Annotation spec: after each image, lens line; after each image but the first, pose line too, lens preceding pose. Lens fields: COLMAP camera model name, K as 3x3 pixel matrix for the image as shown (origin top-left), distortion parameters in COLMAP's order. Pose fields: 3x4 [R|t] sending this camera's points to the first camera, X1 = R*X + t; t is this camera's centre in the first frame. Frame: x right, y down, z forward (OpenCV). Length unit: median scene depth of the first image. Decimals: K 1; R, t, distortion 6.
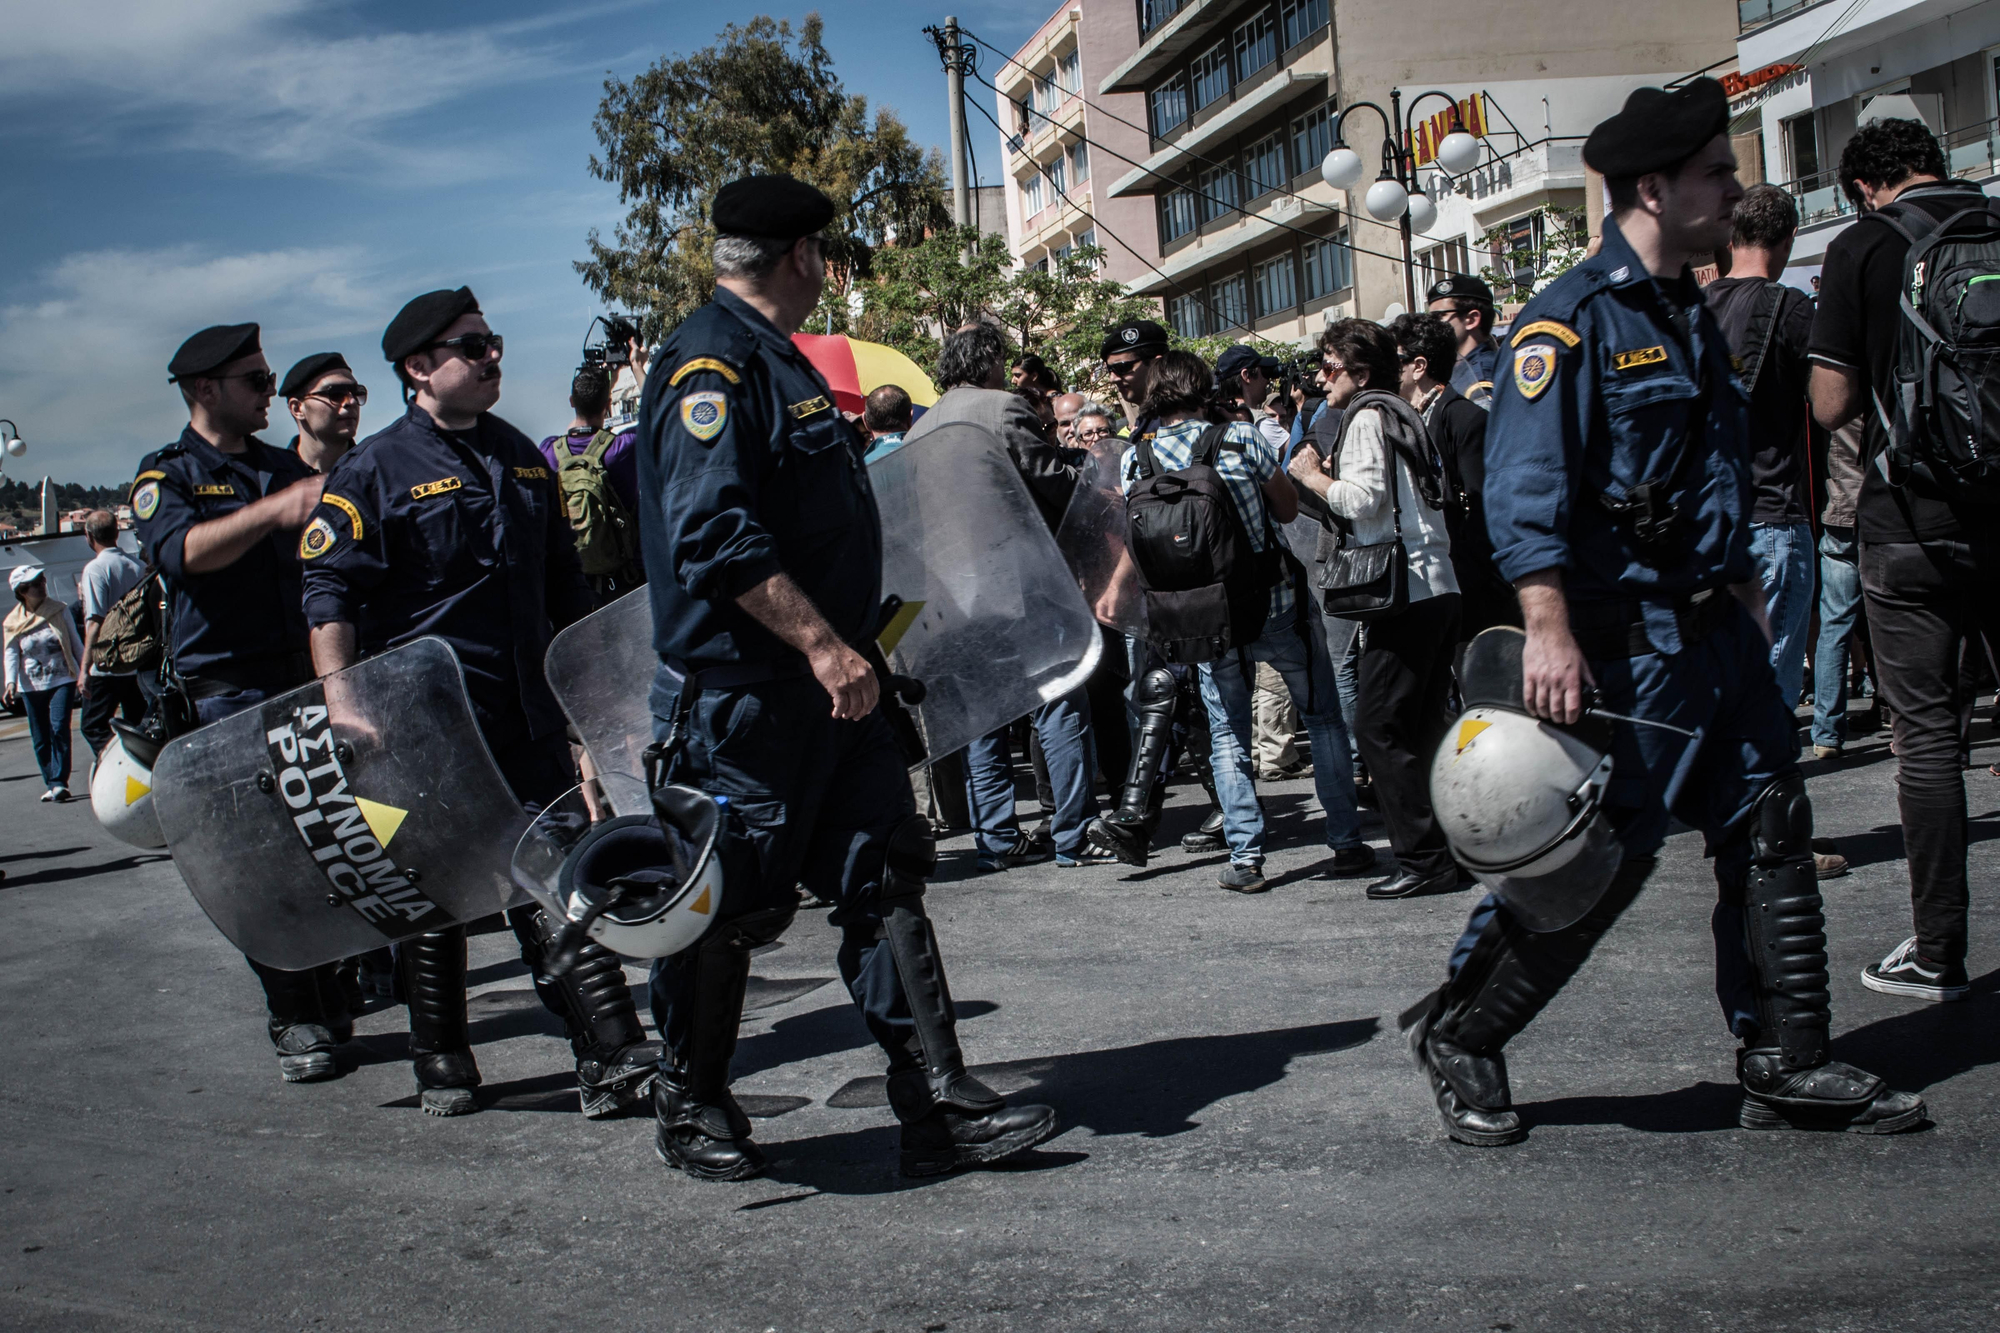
lens RADIAL K [[2442.1, 0, 1005.3], [0, 2442.1, 669.8], [0, 0, 1]] dist [-0.109347, 0.000000]
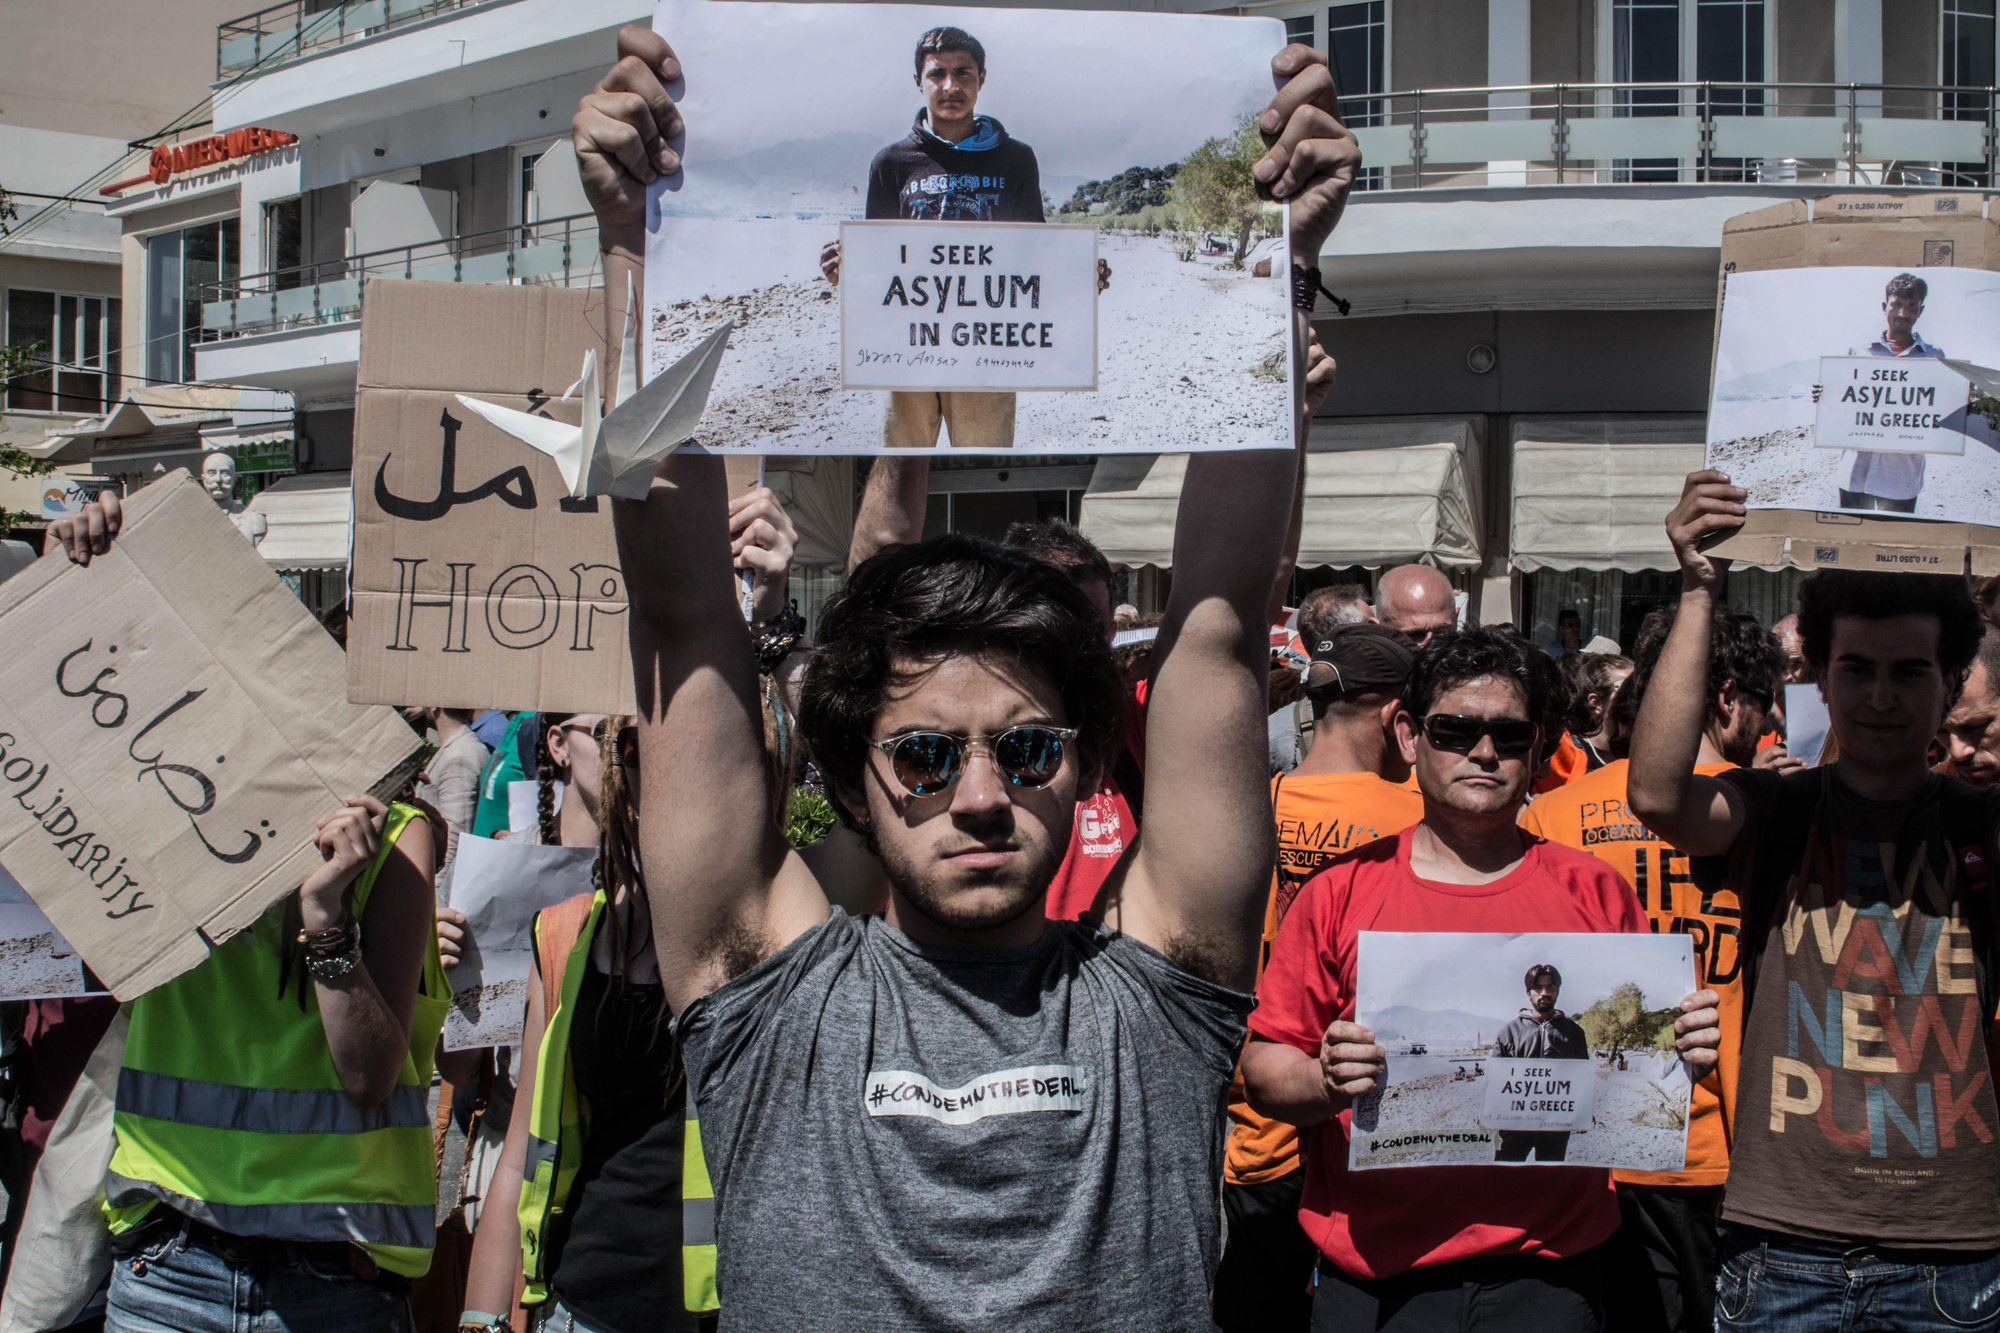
lens RADIAL K [[2442.1, 0, 1000.5], [0, 2442.1, 661.9], [0, 0, 1]] dist [-0.109347, 0.000000]
pose [[0.815440, 0.054605, 0.576260, 0.059186], [-0.031625, 0.998256, -0.049841, -0.034966], [-0.577977, 0.022418, 0.815745, 0.173063]]
